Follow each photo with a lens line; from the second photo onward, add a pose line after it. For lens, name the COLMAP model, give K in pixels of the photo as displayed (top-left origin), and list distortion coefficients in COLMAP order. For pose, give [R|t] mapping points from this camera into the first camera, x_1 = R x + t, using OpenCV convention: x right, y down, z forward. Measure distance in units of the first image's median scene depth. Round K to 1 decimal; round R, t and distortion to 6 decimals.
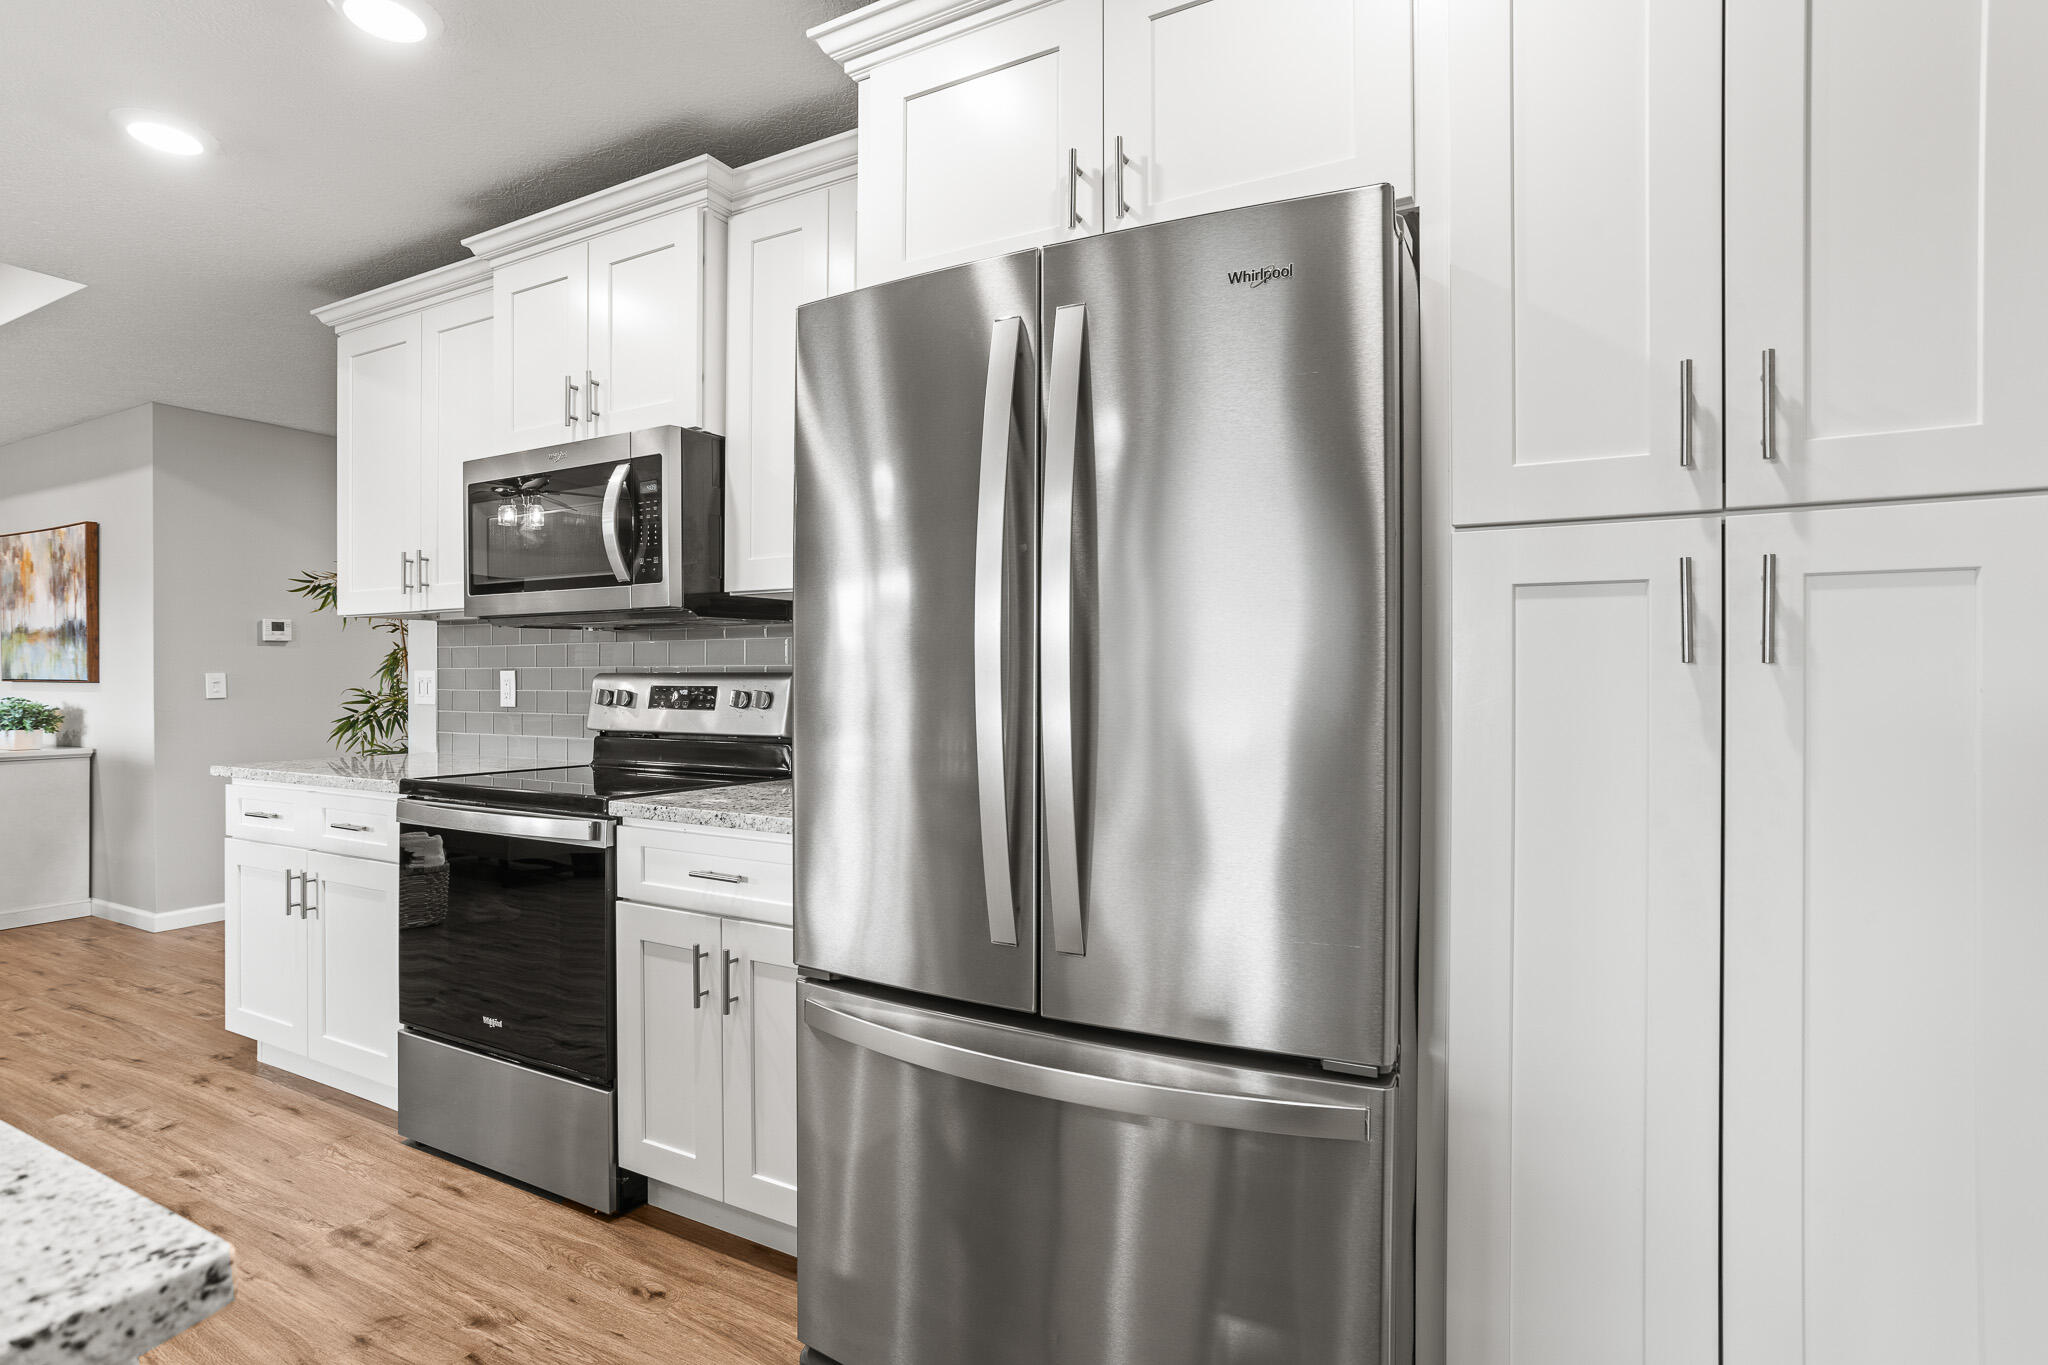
lens RADIAL K [[978.1, 0, 1051.7], [0, 978.1, 675.1], [0, 0, 1]] dist [-0.036525, 0.010772]
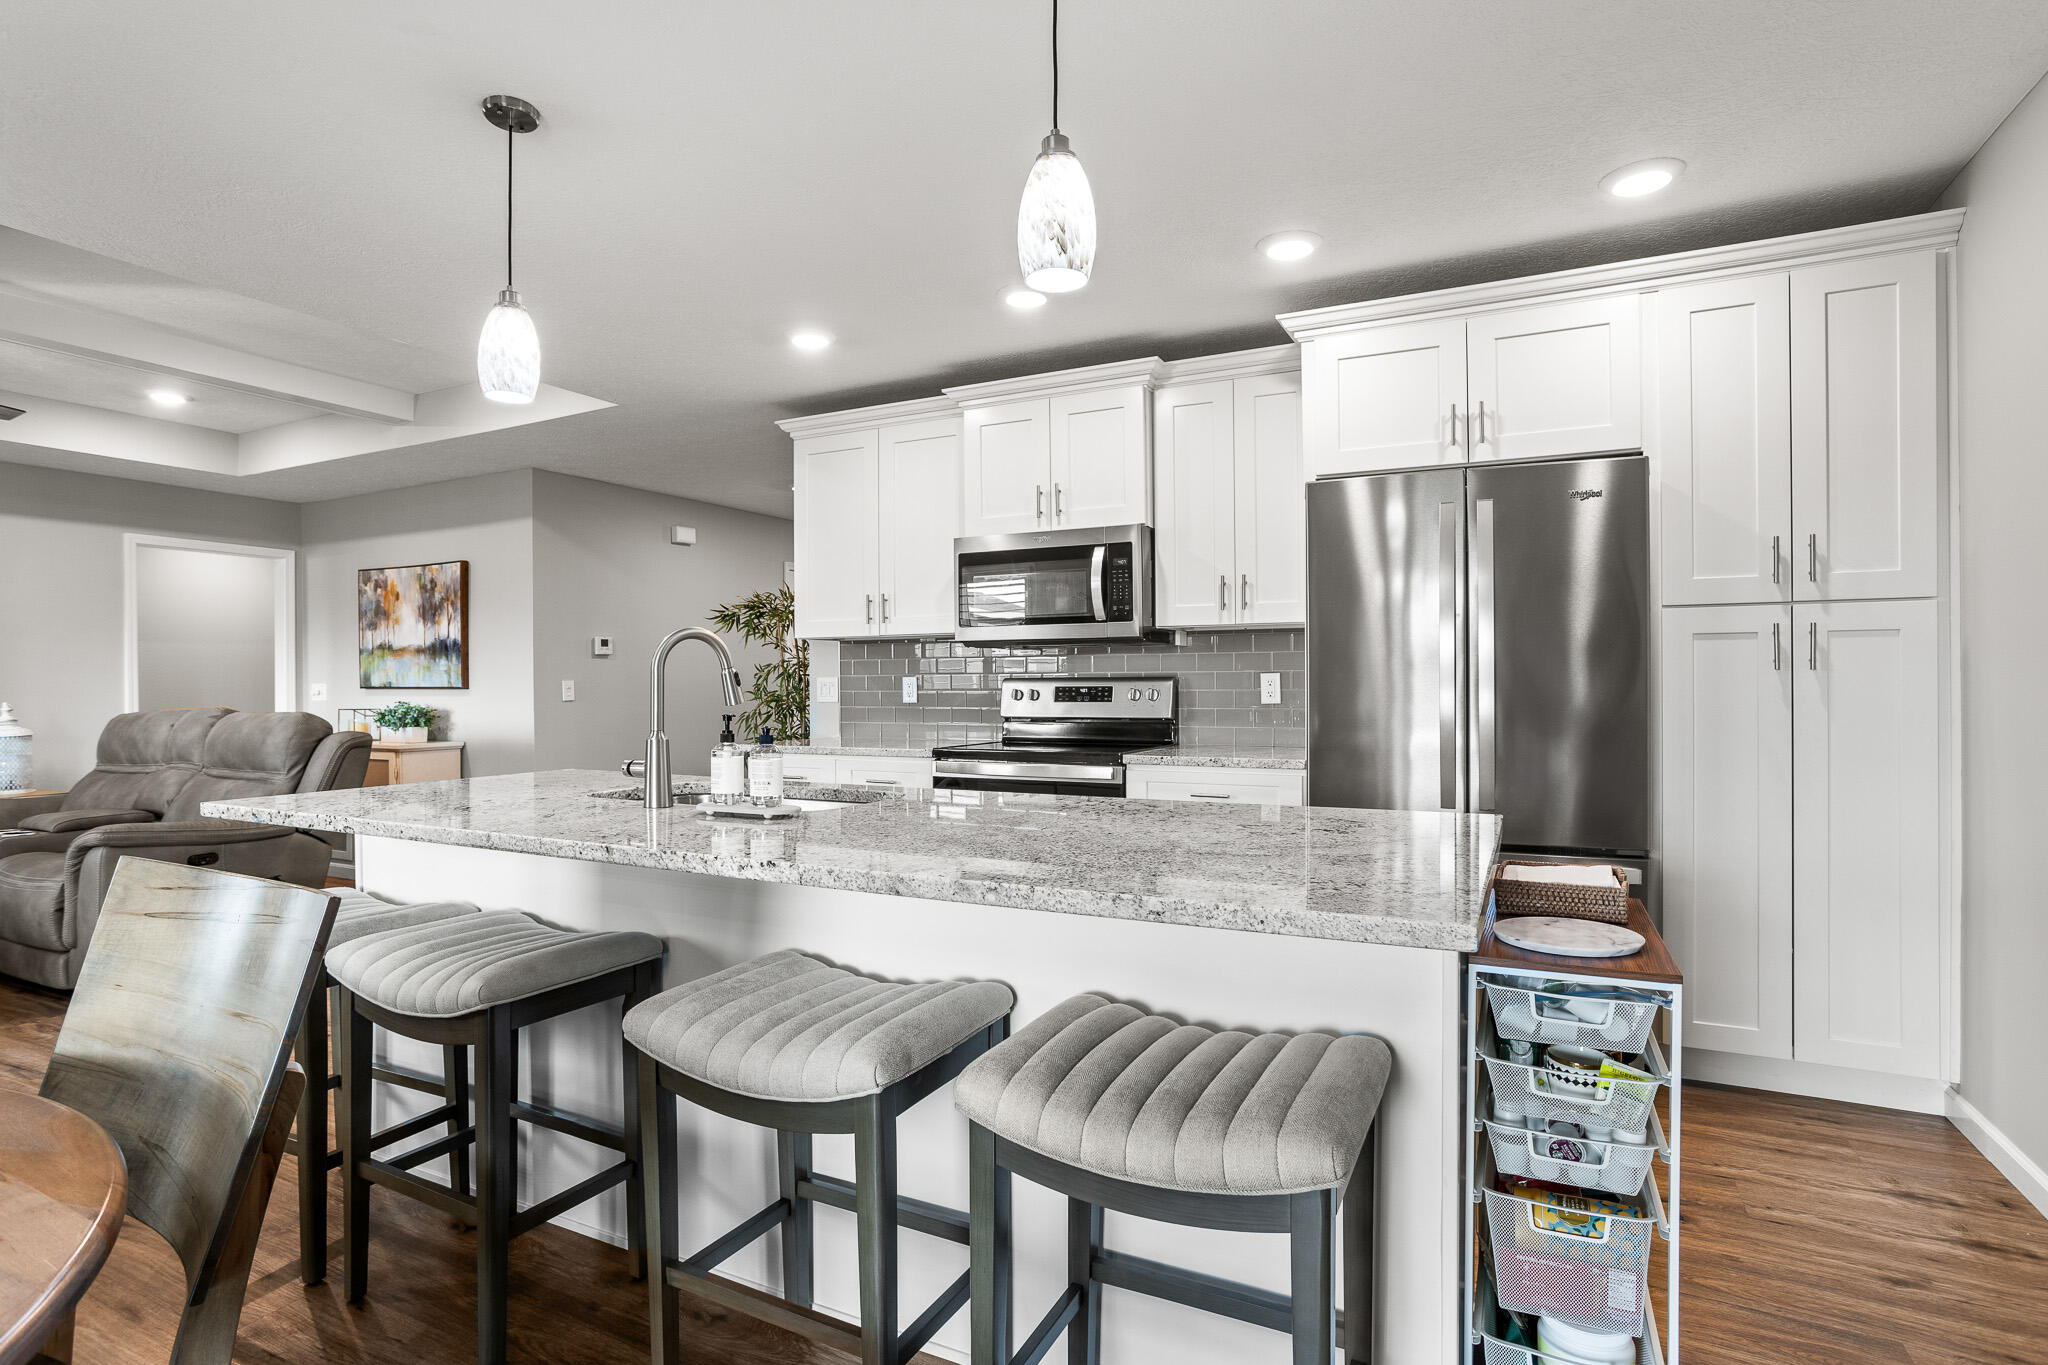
lens RADIAL K [[1027.9, 0, 1023.4], [0, 1027.9, 674.6], [0, 0, 1]] dist [-0.072903, 0.036935]
pose [[0.999933, -0.006661, 0.009489, -0.494909], [0.006695, 0.999971, -0.003616, -0.001928], [-0.009465, 0.003680, 0.999948, -0.579500]]
